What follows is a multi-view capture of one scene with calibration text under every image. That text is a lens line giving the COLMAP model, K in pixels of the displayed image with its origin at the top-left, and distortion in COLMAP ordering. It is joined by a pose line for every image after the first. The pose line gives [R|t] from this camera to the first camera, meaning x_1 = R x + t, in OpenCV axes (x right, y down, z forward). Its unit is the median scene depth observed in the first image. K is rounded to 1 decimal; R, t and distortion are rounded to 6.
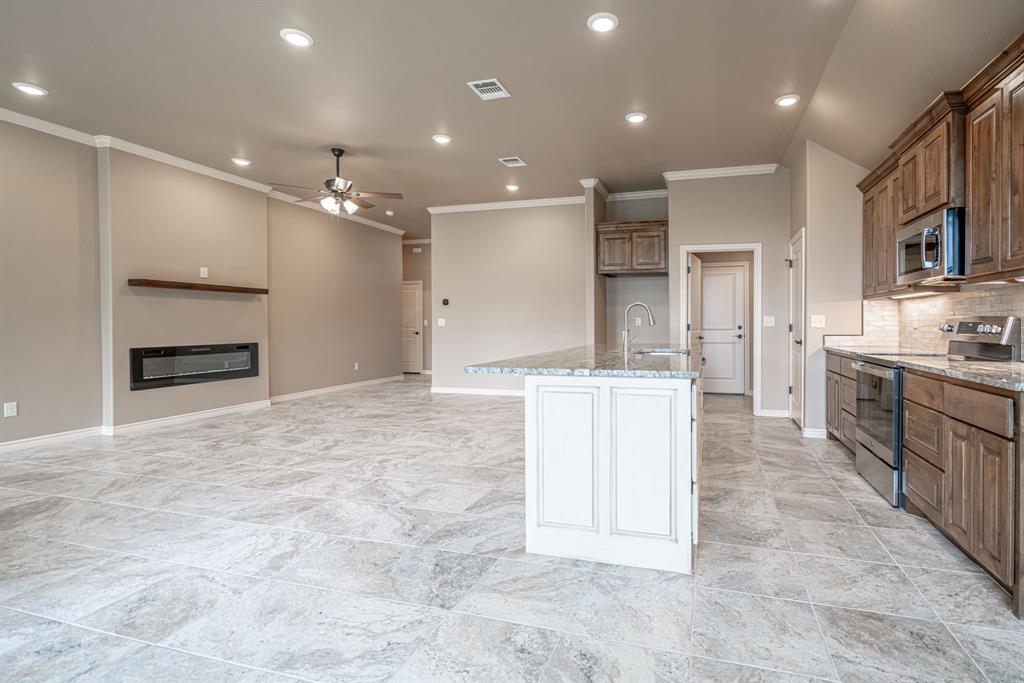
lens RADIAL K [[508.2, 0, 512.1], [0, 508.2, 330.3], [0, 0, 1]] dist [-0.000951, 0.000631]
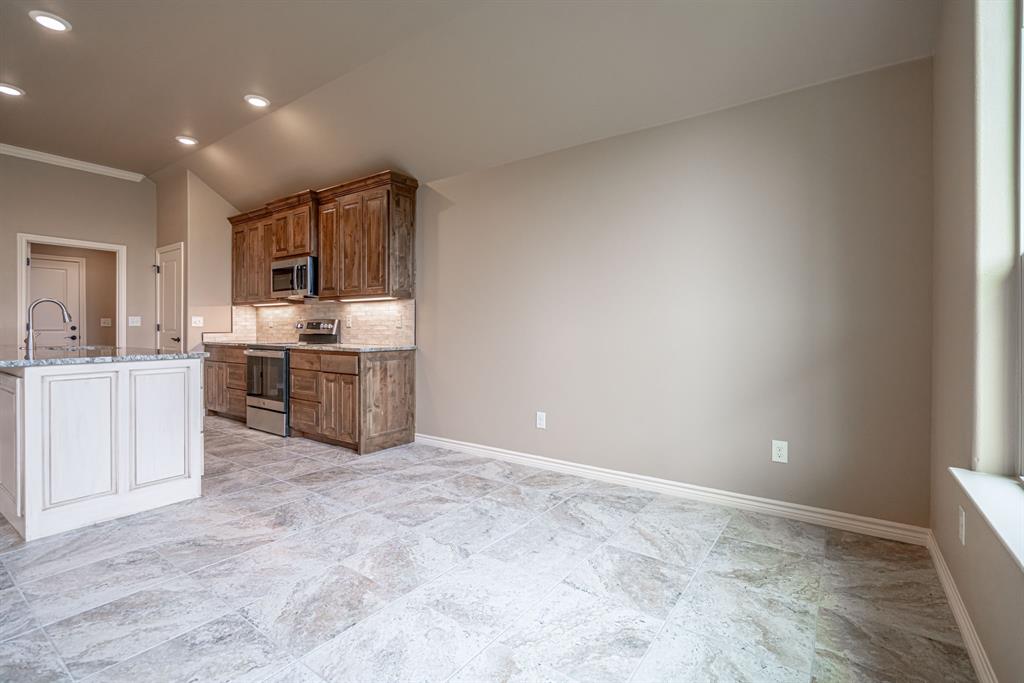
lens RADIAL K [[472.9, 0, 513.6], [0, 472.9, 328.8], [0, 0, 1]] dist [-0.002136, -0.000390]
pose [[0.332535, 0.000158, 0.943091, -0.413519], [0.006978, 0.999972, -0.002628, 0.015577], [-0.943065, 0.007455, 0.332524, -0.180936]]
